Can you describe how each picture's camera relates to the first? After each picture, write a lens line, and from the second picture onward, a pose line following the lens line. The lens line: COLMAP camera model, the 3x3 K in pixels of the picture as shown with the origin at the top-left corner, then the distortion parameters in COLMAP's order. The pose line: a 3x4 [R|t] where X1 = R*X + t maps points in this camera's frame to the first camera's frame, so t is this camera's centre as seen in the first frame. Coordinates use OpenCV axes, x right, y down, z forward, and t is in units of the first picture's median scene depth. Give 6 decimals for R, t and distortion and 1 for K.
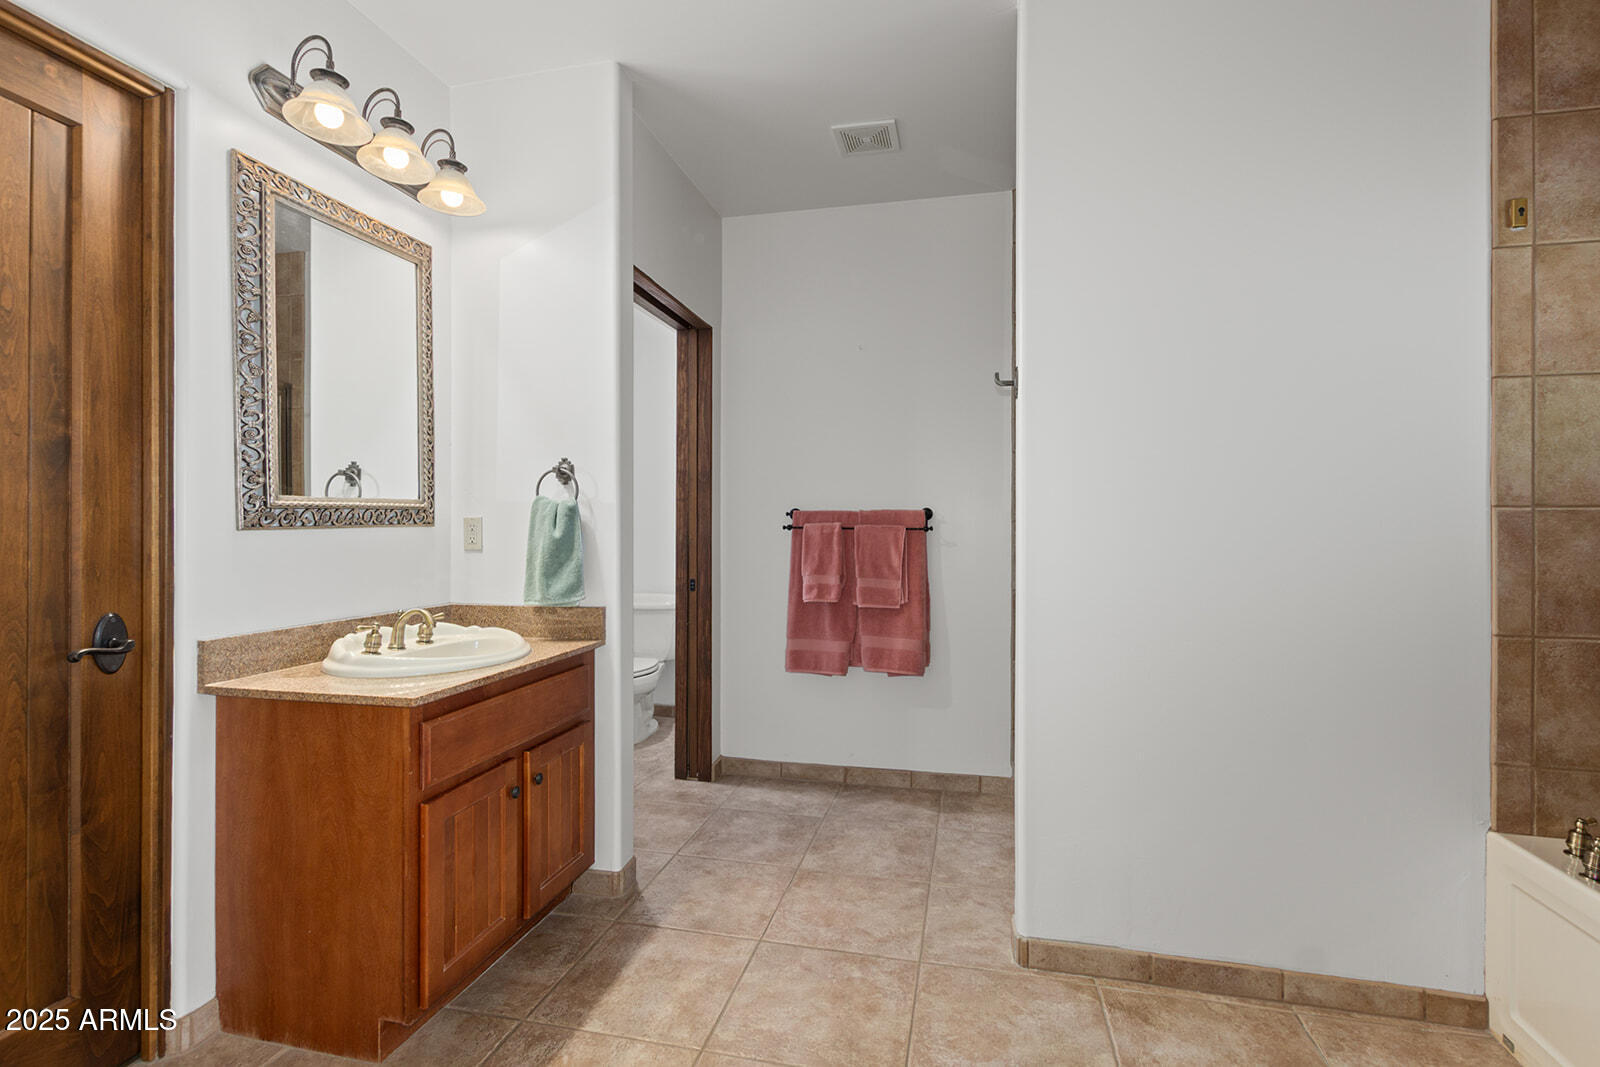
lens RADIAL K [[748.7, 0, 802.8], [0, 748.7, 527.3], [0, 0, 1]] dist [0.004658, -0.002217]
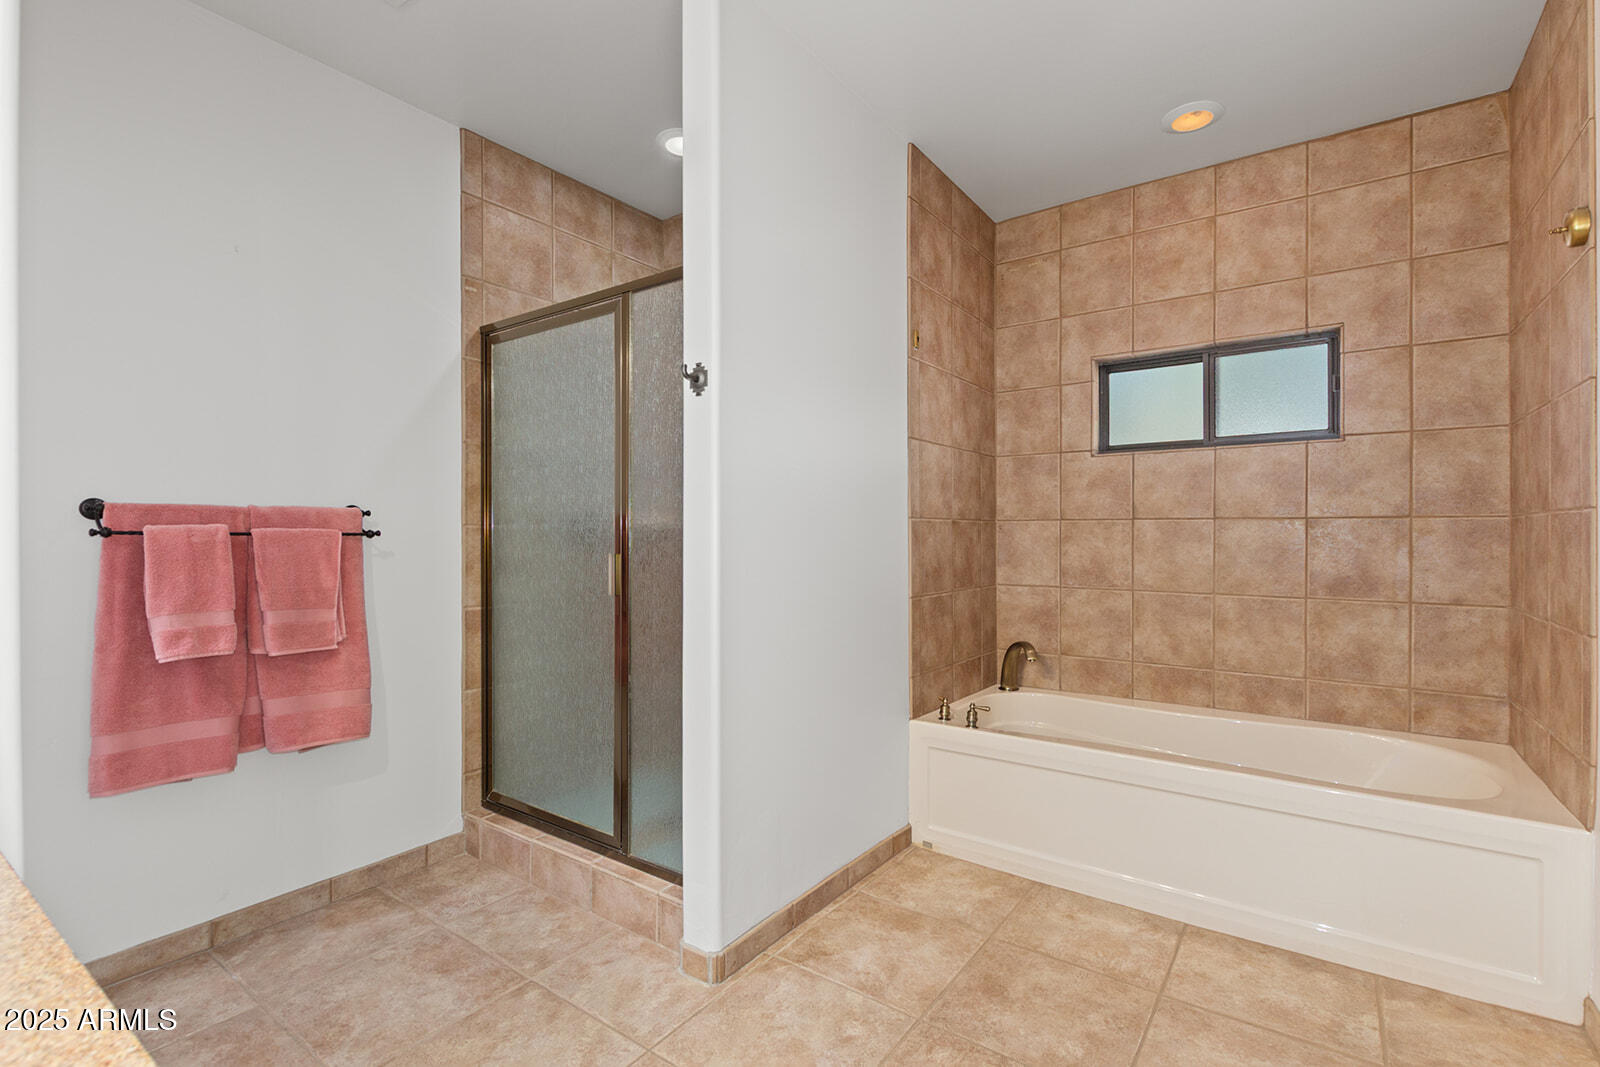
lens RADIAL K [[740.0, 0, 803.9], [0, 740.0, 532.9], [0, 0, 1]] dist [0.001392, -0.000419]
pose [[0.370811, 0.000811, 0.928708, -0.369836], [0.005641, 0.999979, -0.003126, 0.005416], [-0.928691, 0.006398, 0.370799, 0.359603]]
